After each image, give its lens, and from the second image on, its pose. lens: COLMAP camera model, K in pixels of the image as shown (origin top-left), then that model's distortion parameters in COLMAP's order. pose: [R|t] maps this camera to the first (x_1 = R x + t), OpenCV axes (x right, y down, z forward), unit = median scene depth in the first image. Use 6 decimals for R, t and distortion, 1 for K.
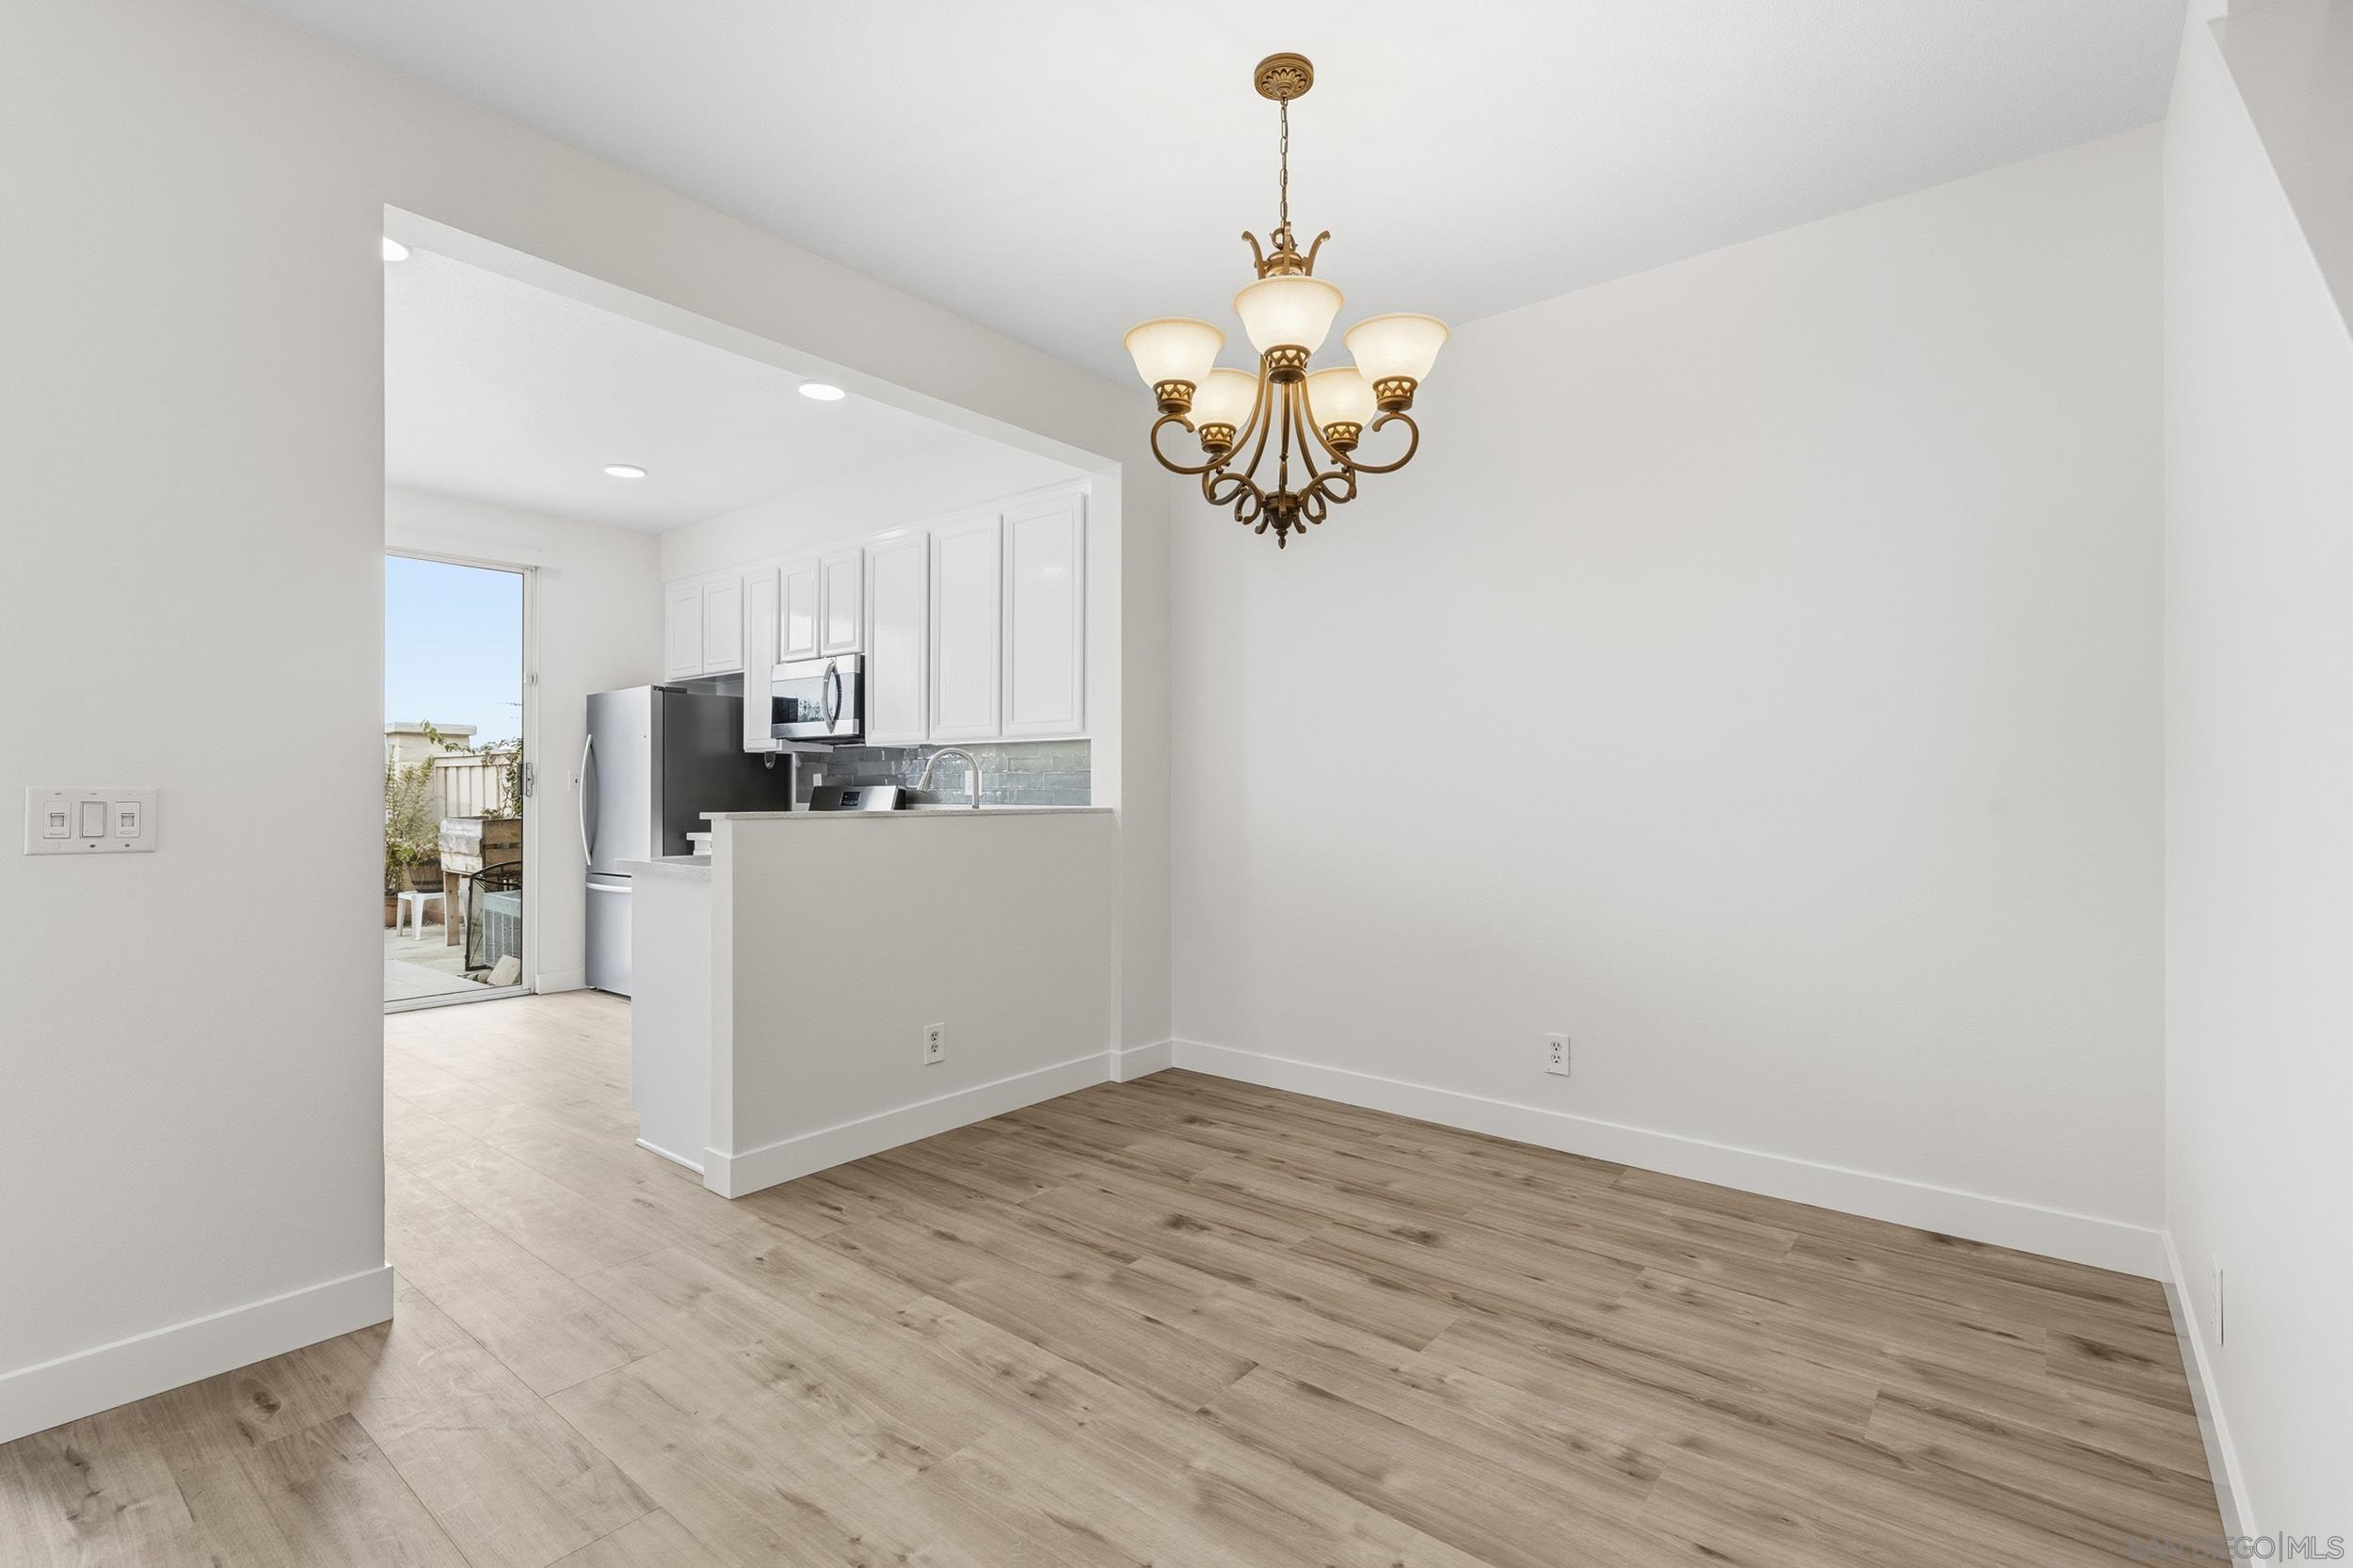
lens RADIAL K [[1060.0, 0, 1168.3], [0, 1060.0, 785.3], [0, 0, 1]] dist [0.011618, -0.002950]
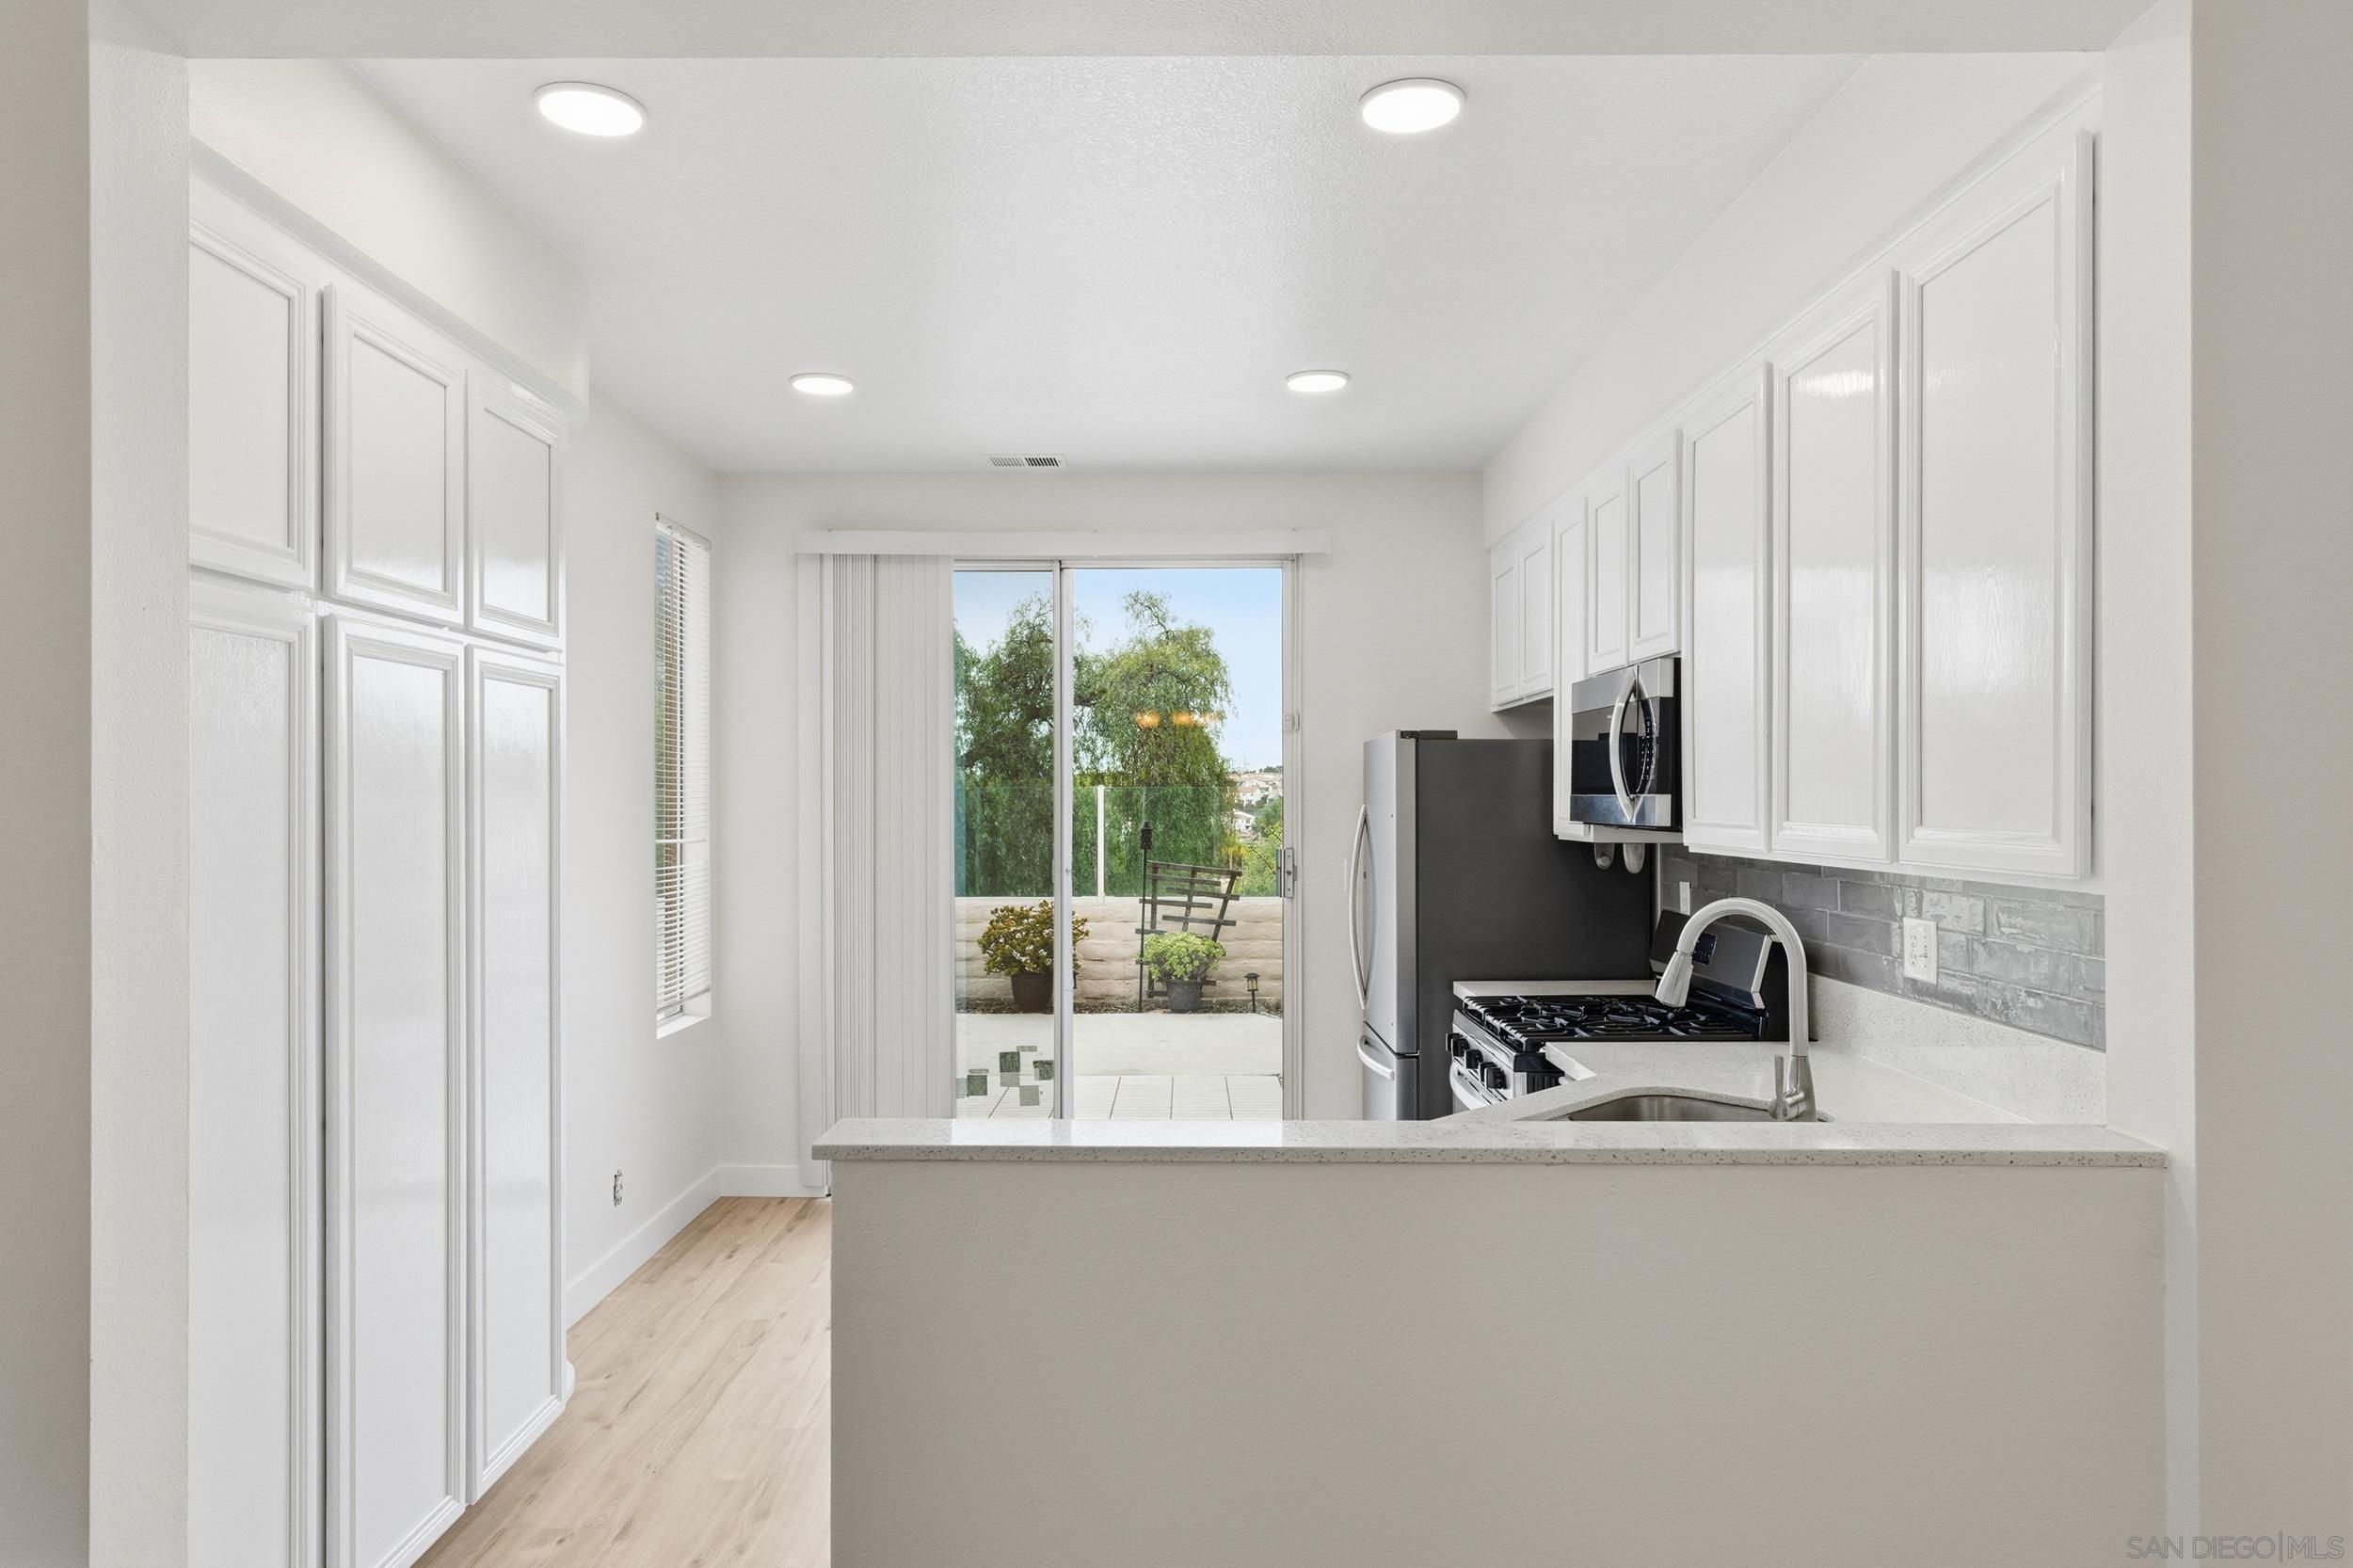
lens RADIAL K [[1450.6, 0, 1155.5], [0, 1450.6, 786.3], [0, 0, 1]] dist [0.010179, -0.005466]
pose [[0.621253, -0.007144, -0.783577, 0.067878], [0.005029, 0.999974, -0.005129, -0.059424], [0.783594, -0.000754, 0.621273, 0.388815]]
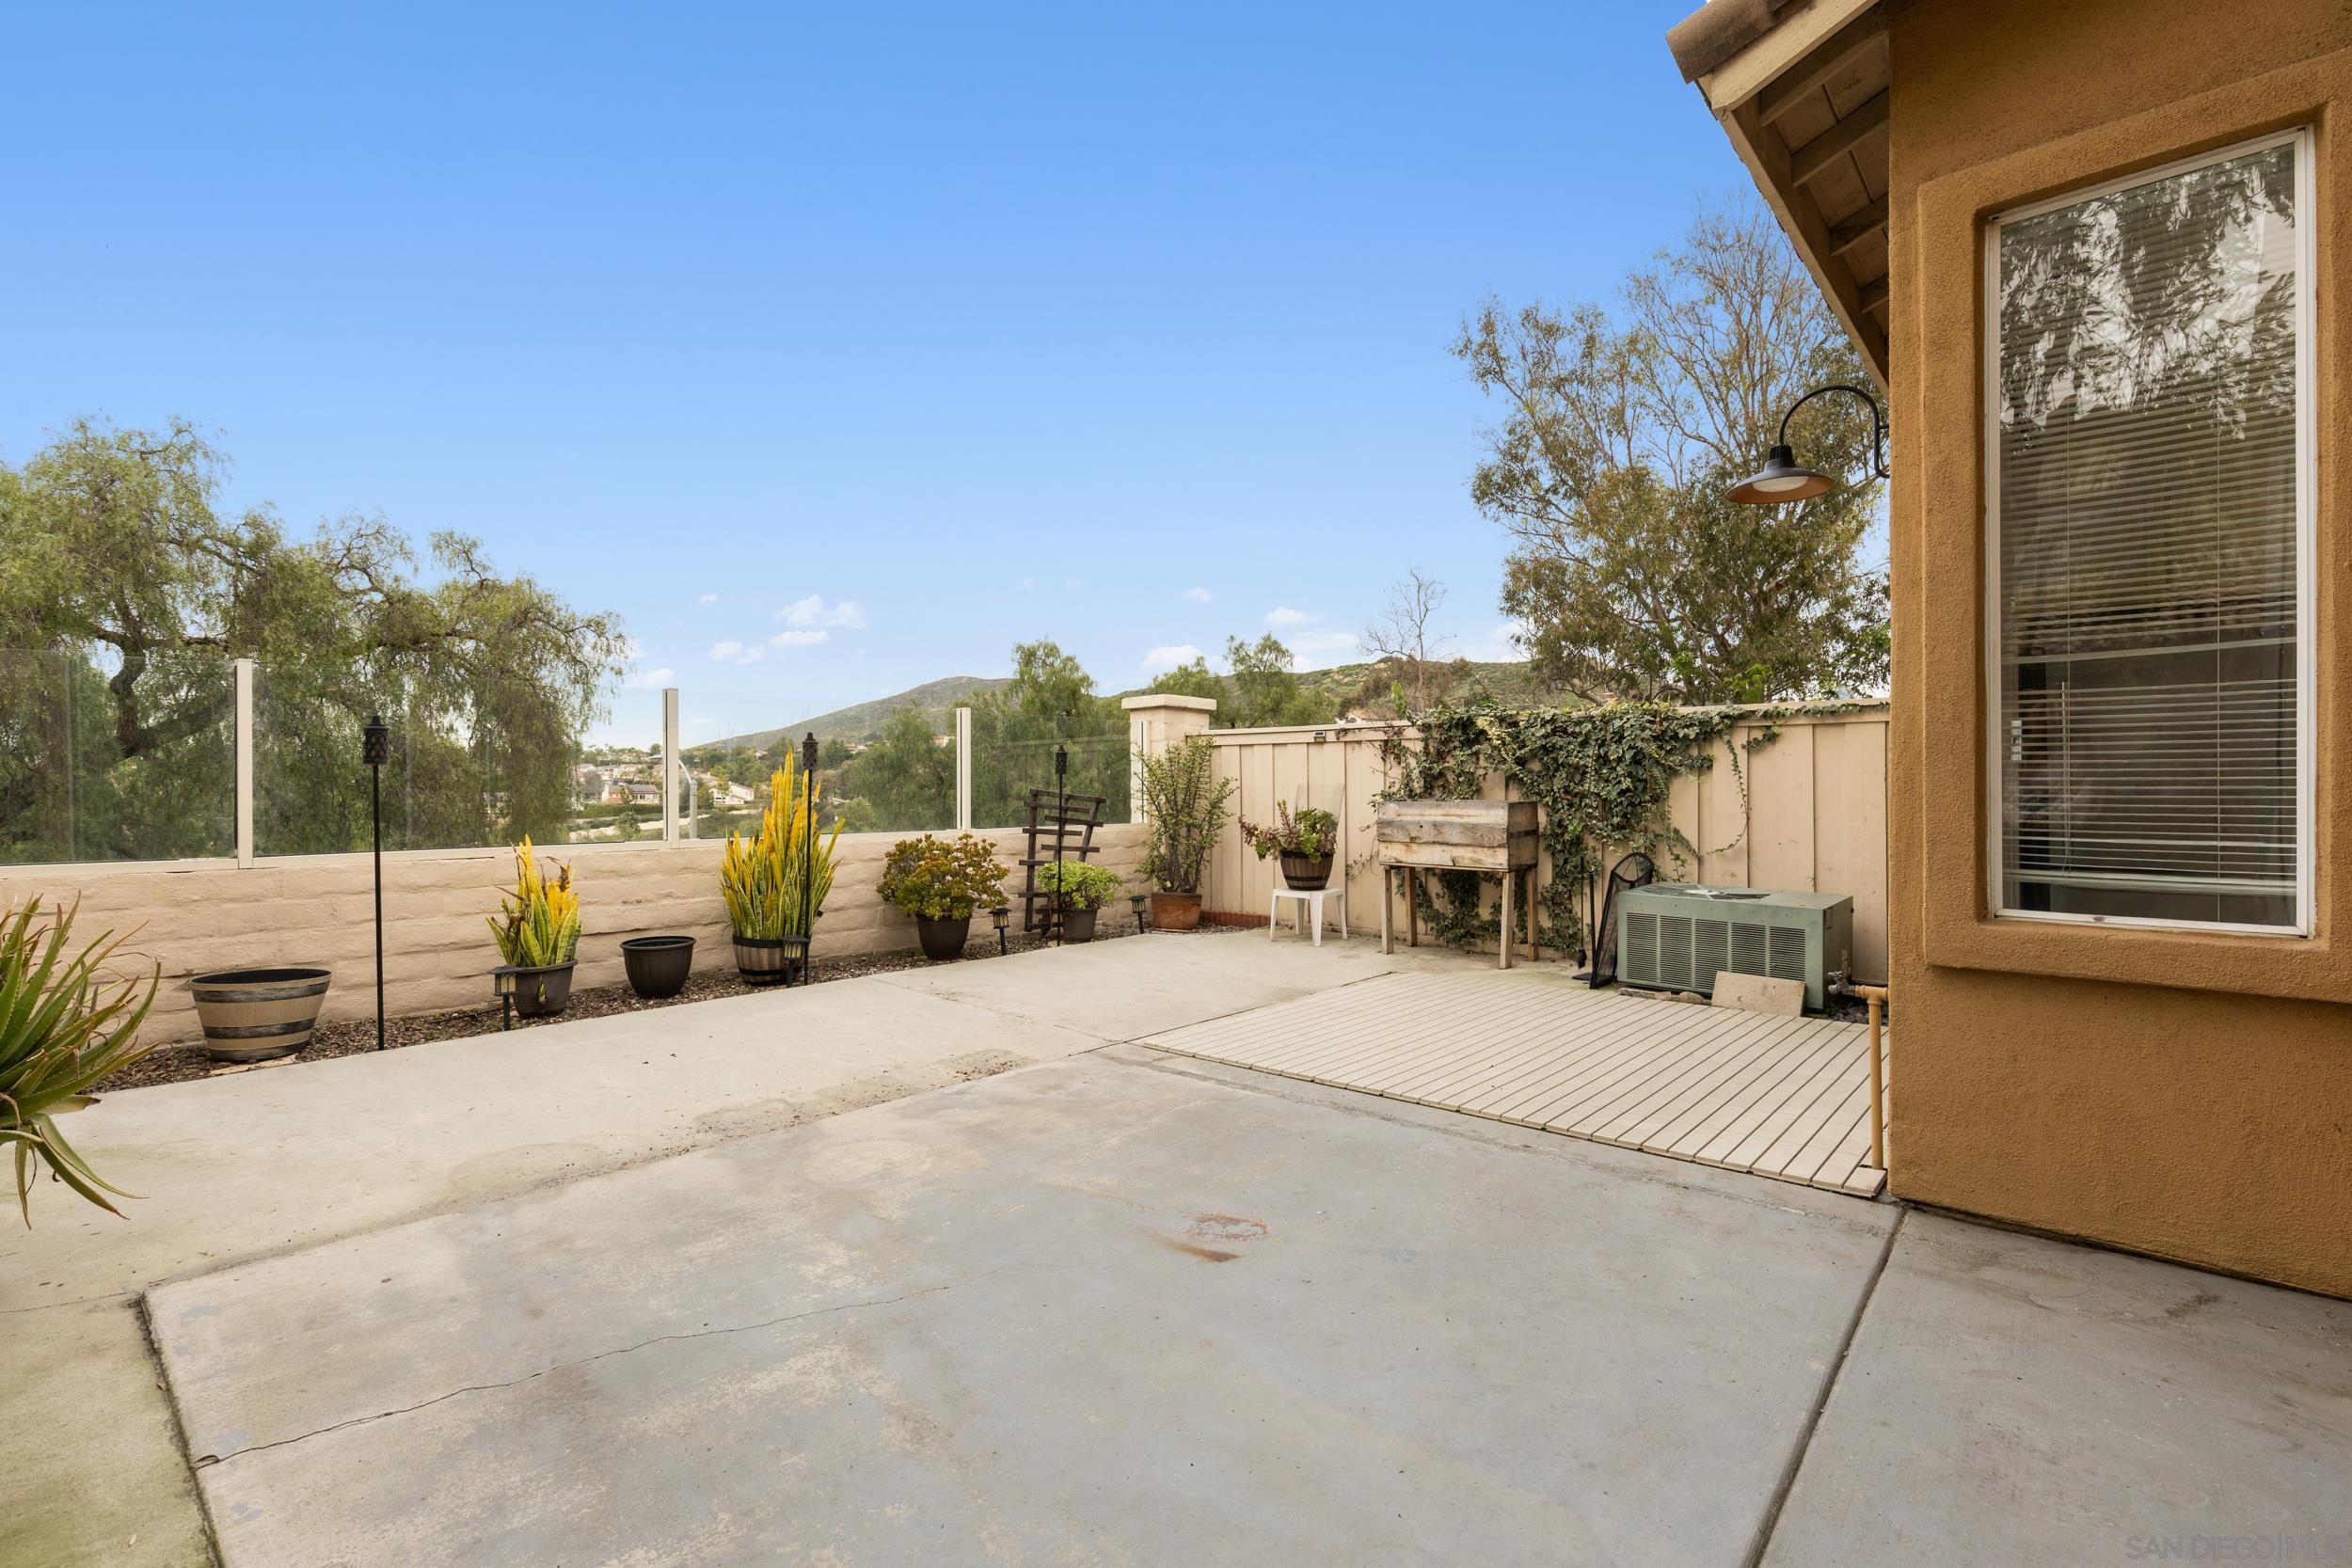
lens RADIAL K [[1059.5, 0, 1172.7], [0, 1059.5, 779.6], [0, 0, 1]] dist [0.011618, -0.002950]
pose [[0.998692, -0.001011, -0.051119, -1.216436], [0.000799, 0.999991, -0.004172, 0.025871], [0.051123, 0.004125, 0.998684, 0.248143]]
